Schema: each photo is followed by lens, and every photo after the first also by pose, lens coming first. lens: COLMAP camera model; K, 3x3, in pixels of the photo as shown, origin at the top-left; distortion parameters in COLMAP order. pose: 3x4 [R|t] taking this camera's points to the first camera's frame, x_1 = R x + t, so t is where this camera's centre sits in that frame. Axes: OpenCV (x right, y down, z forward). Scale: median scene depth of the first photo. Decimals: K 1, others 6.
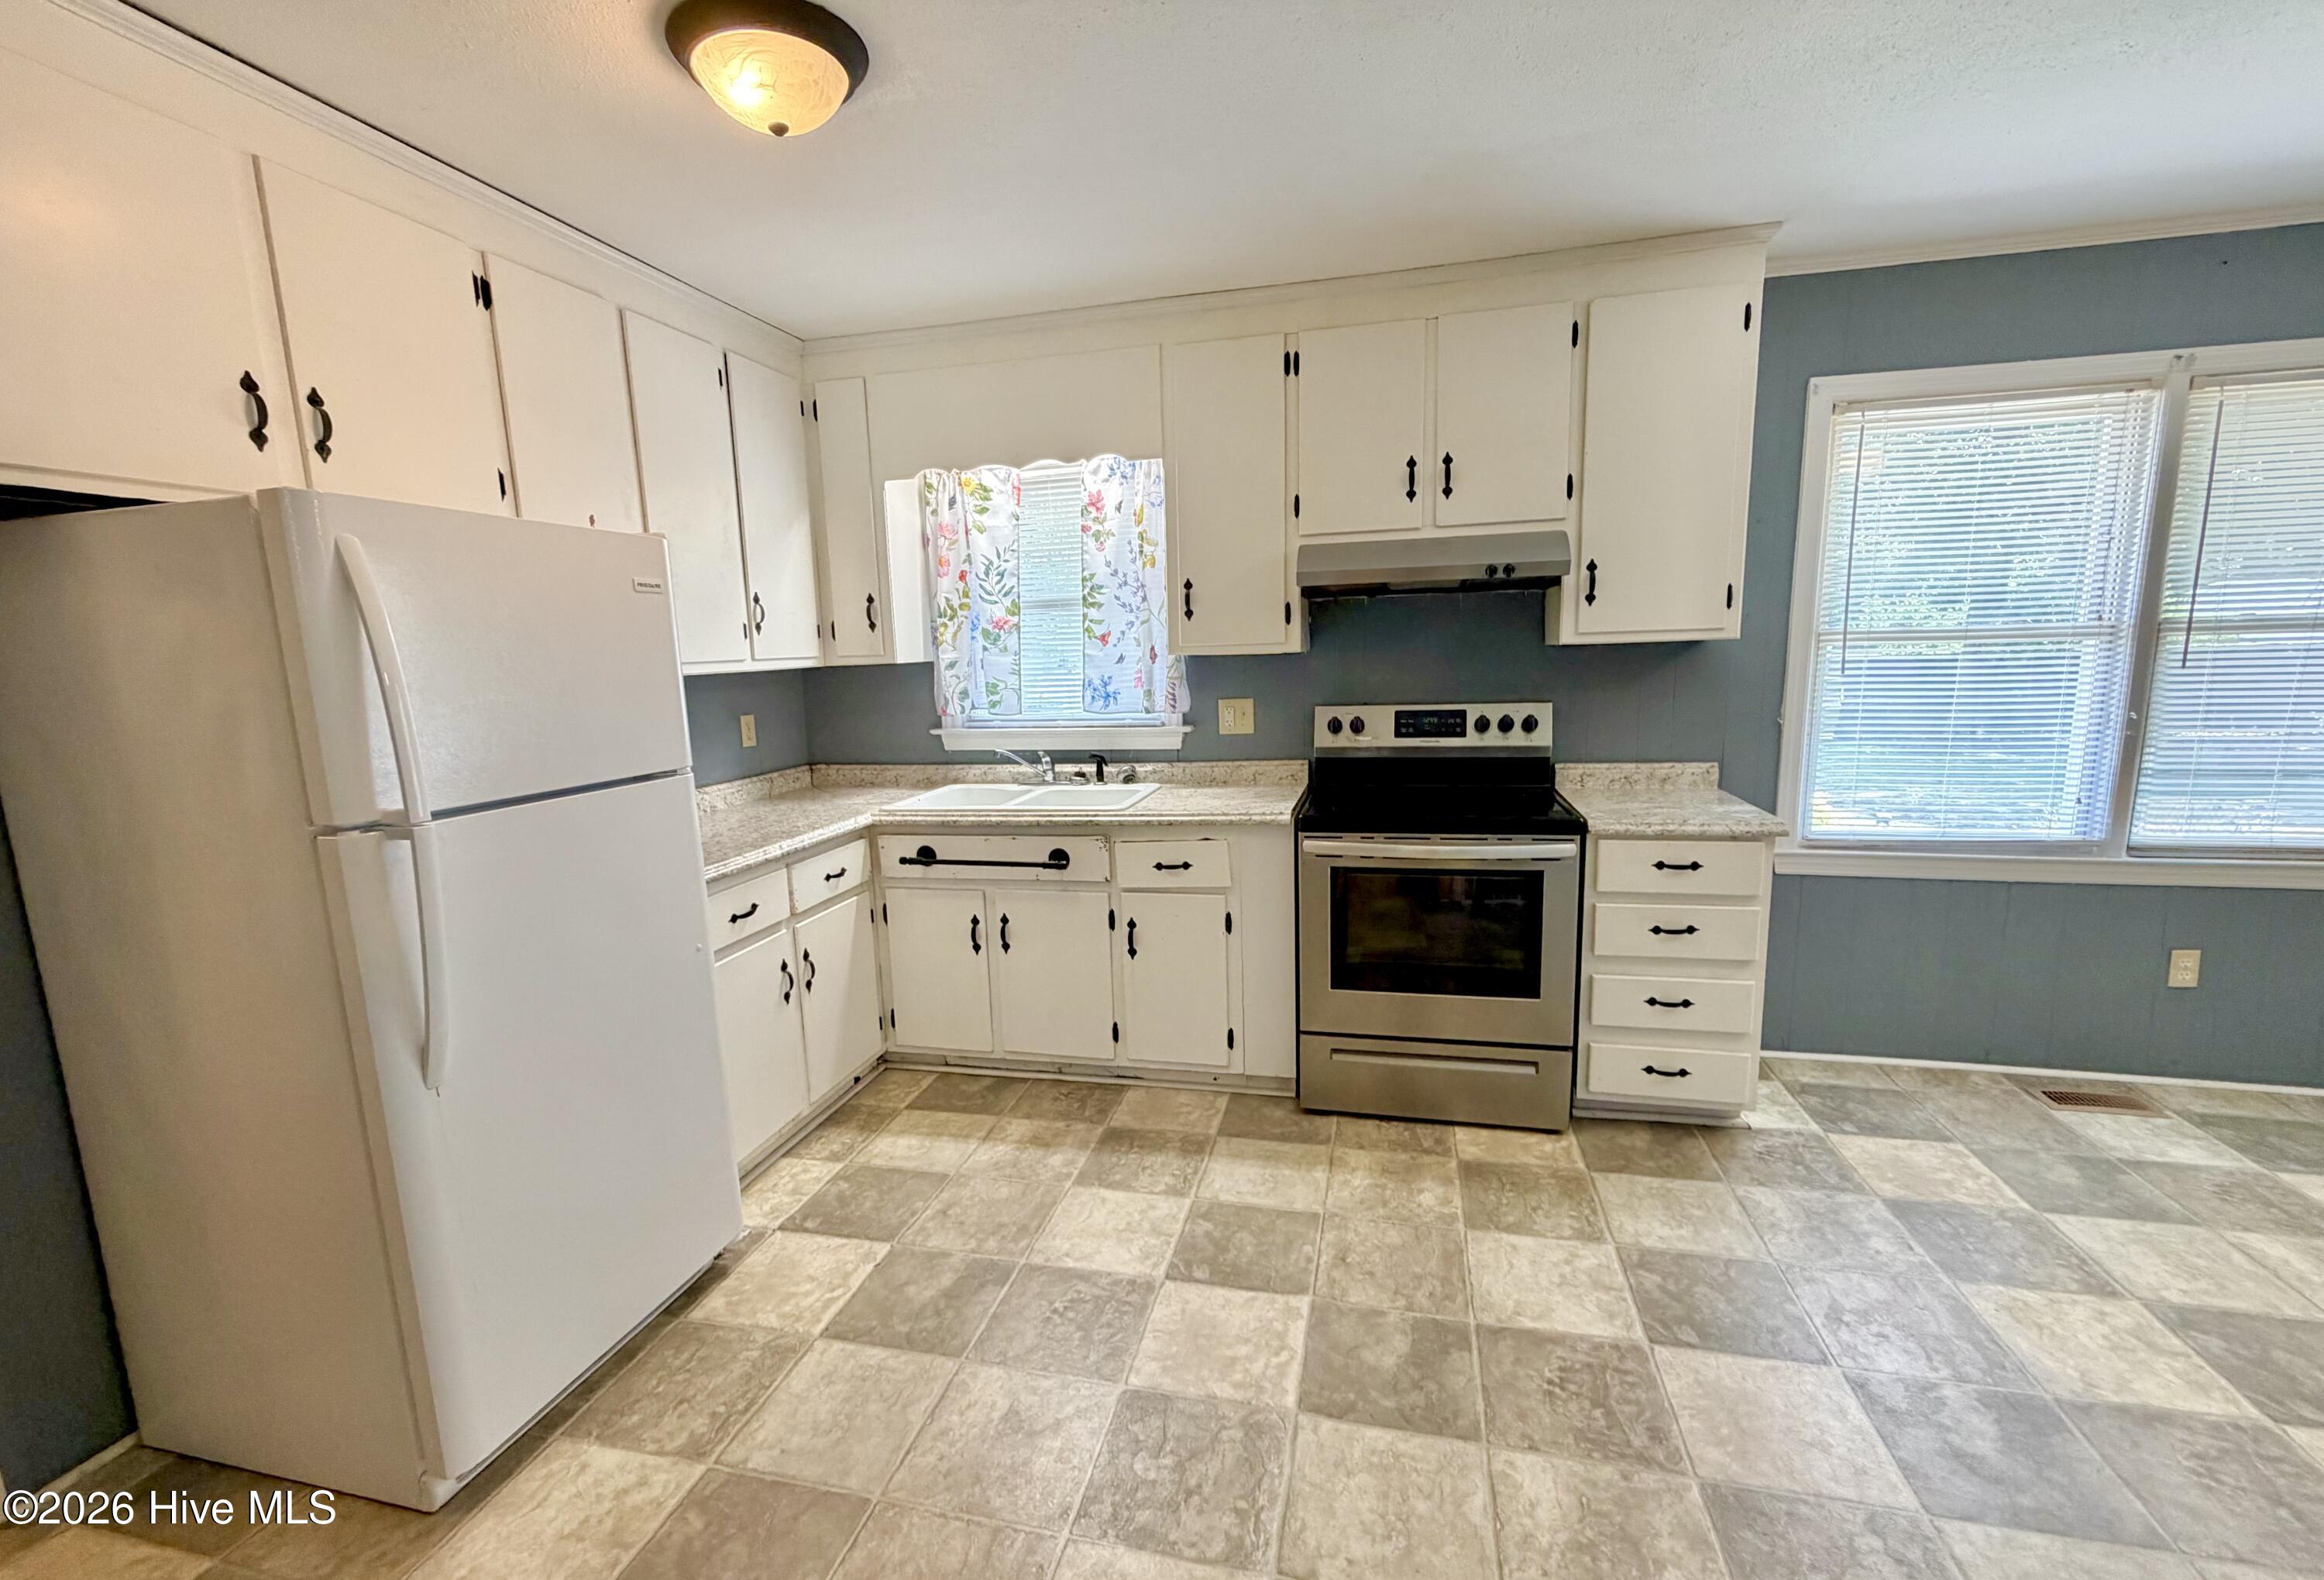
lens RADIAL K [[982.3, 0, 1156.9], [0, 982.3, 811.2], [0, 0, 1]] dist [-0.002380, -0.000360]
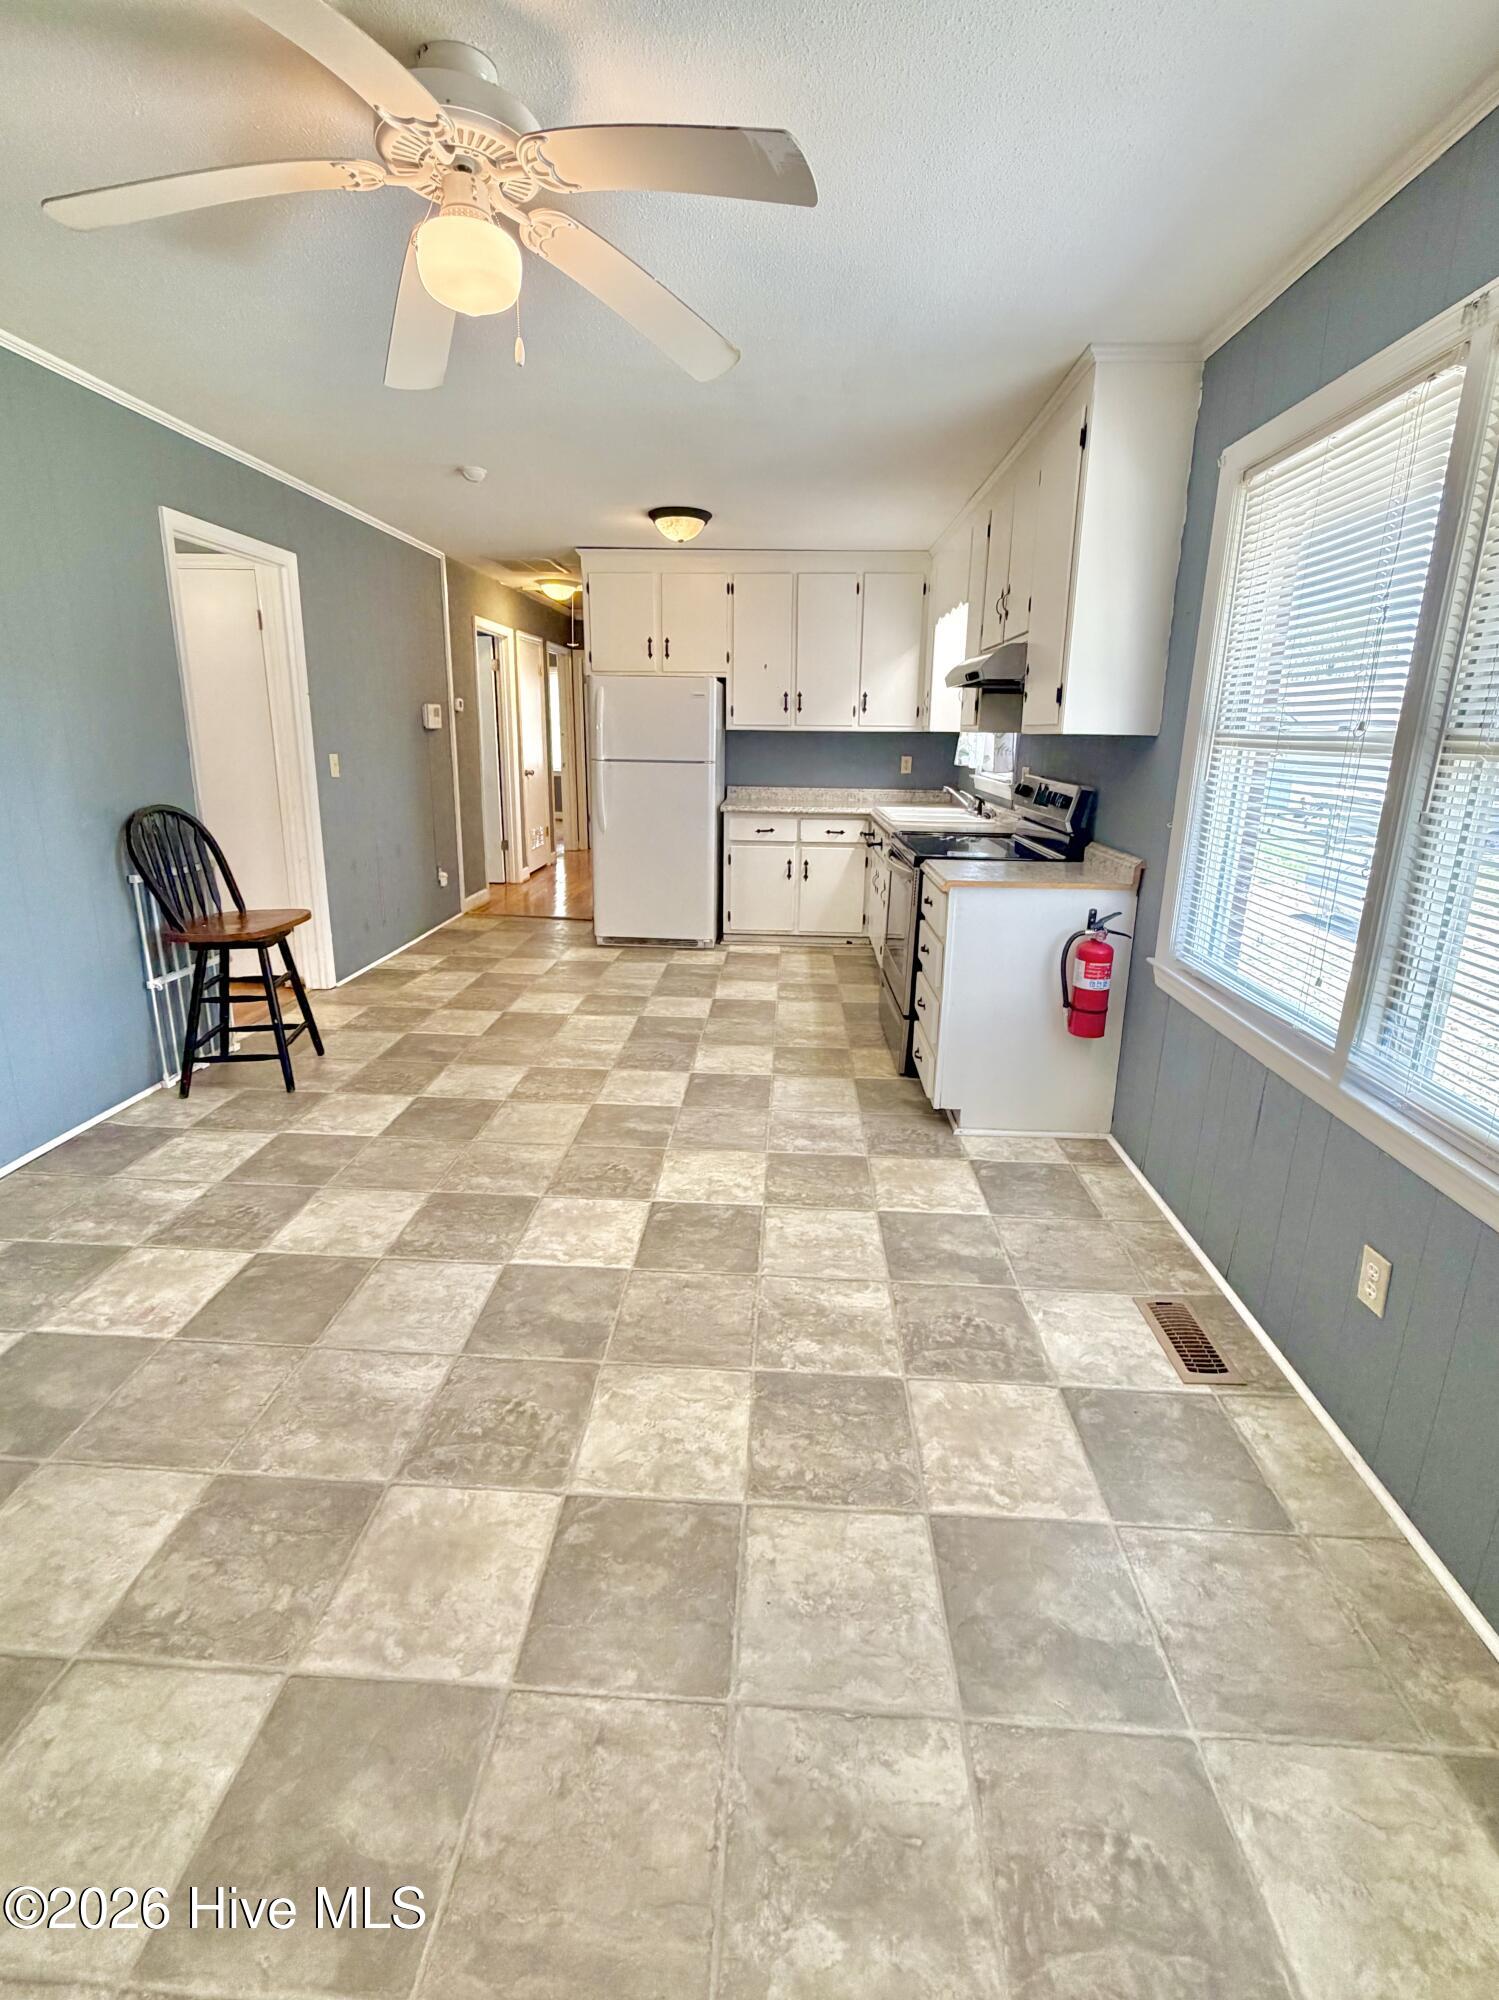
lens RADIAL K [[875.7, 0, 748.3], [0, 875.7, 938.8], [0, 0, 1]] dist [0.000601, 0.000086]
pose [[0.188566, 0.263420, -0.946072, 1.518468], [-0.184918, 0.955646, 0.229229, -0.115474], [0.964494, 0.131721, 0.228914, 0.459134]]
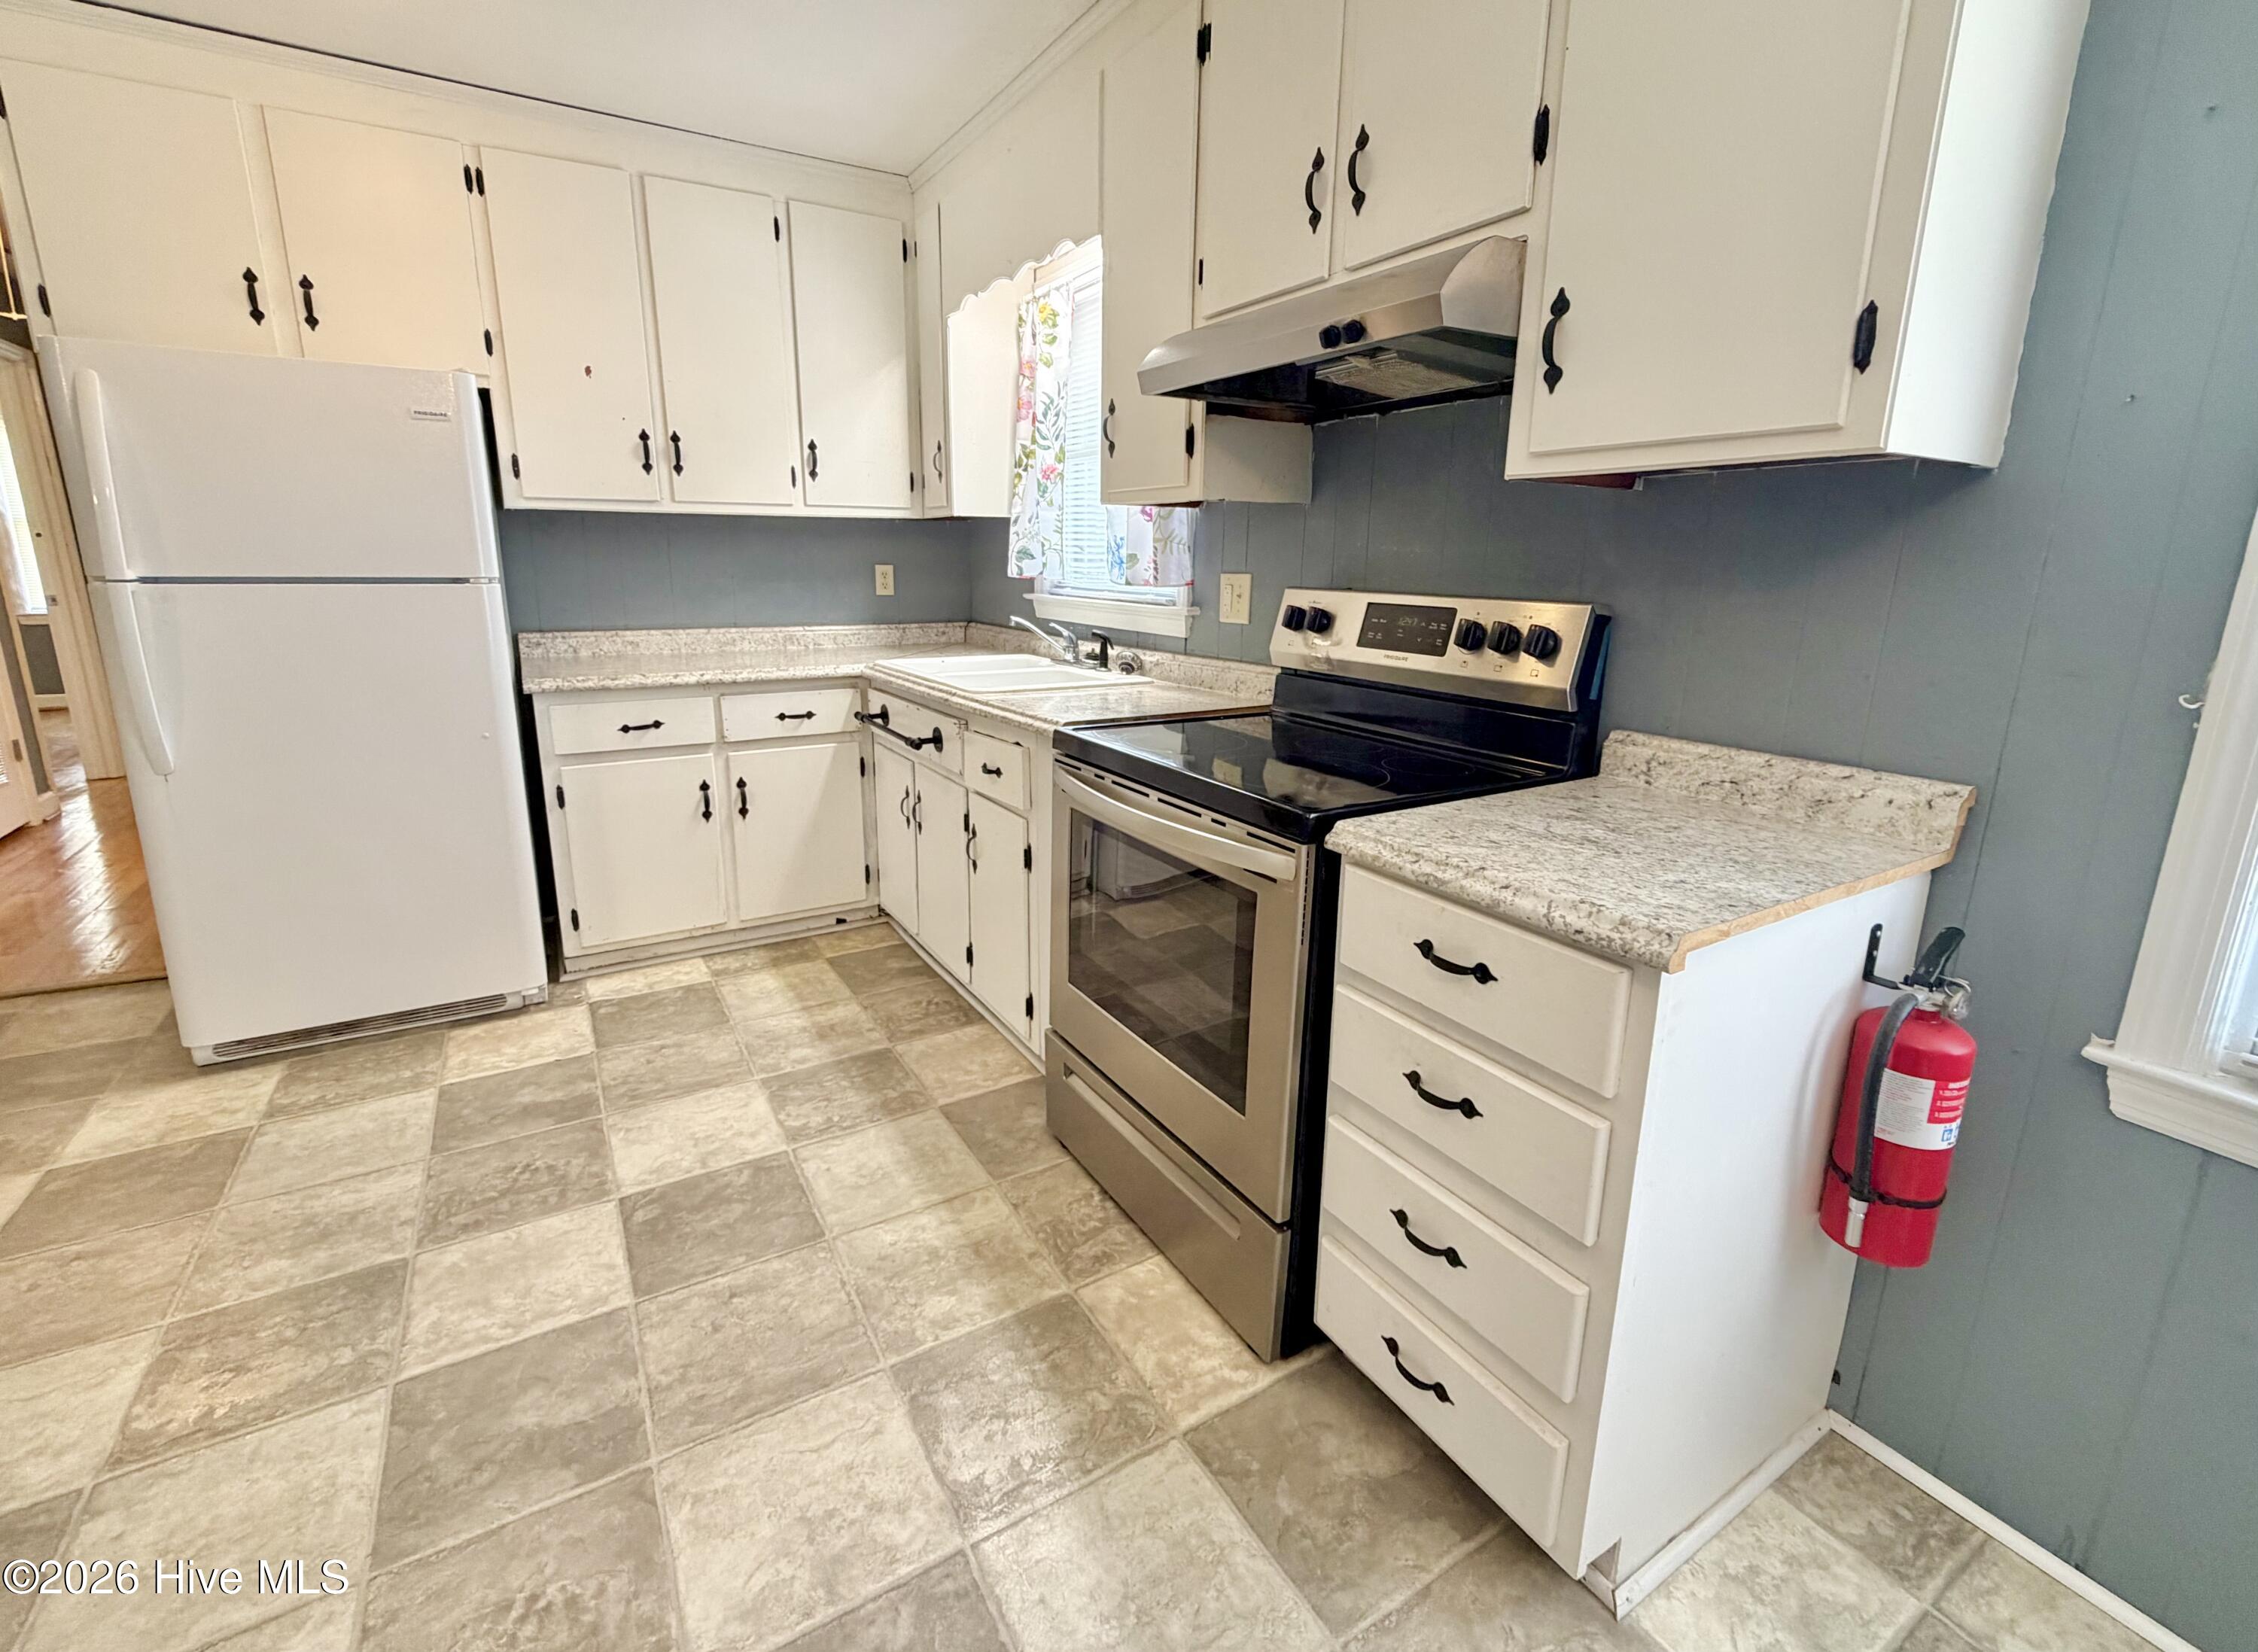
lens RADIAL K [[987.2, 0, 1119.6], [0, 987.2, 776.2], [0, 0, 1]] dist [0.000723, -0.000483]
pose [[0.700303, 0.196014, -0.686406, 0.668325], [-0.153059, 0.980429, 0.123819, -0.056401], [0.697243, 0.018350, 0.716600, 0.526048]]
